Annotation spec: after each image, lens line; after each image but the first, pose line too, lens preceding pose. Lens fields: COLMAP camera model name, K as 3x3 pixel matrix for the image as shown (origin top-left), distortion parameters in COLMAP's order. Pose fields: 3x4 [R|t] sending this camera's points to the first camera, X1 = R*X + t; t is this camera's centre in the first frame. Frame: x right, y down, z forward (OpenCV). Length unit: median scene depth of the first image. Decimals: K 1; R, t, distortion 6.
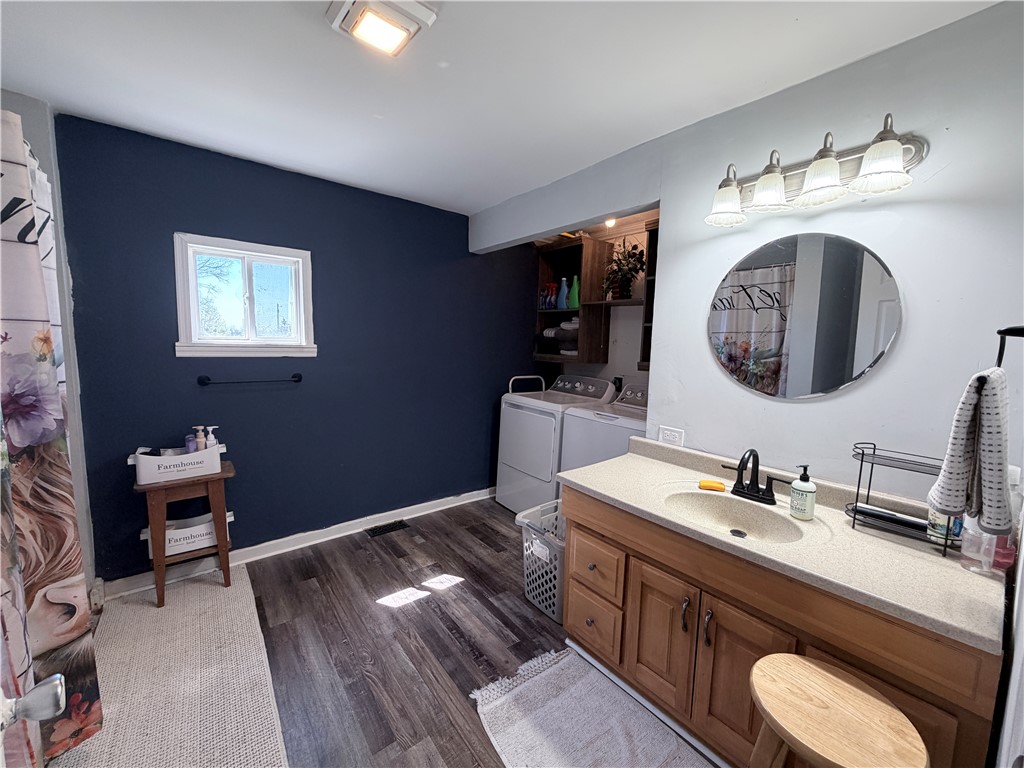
lens RADIAL K [[407.9, 0, 509.9], [0, 407.9, 383.5], [0, 0, 1]] dist [-0.001066, 0.000032]
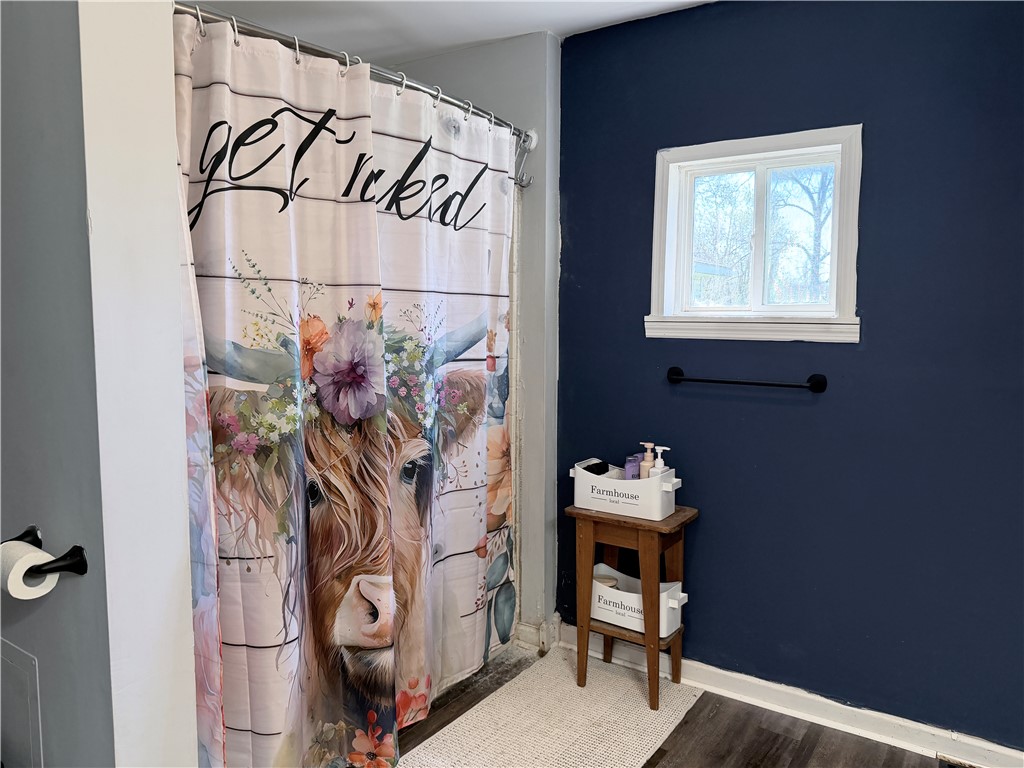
lens RADIAL K [[719.2, 0, 512.0], [0, 719.2, 384.0], [0, 0, 1]] dist [0.118294, -0.136119]
pose [[0.315250, 0.068981, -0.946498, 0.279569], [-0.097552, 0.994427, 0.039982, -0.015286], [0.943981, 0.079728, 0.320222, 0.440176]]
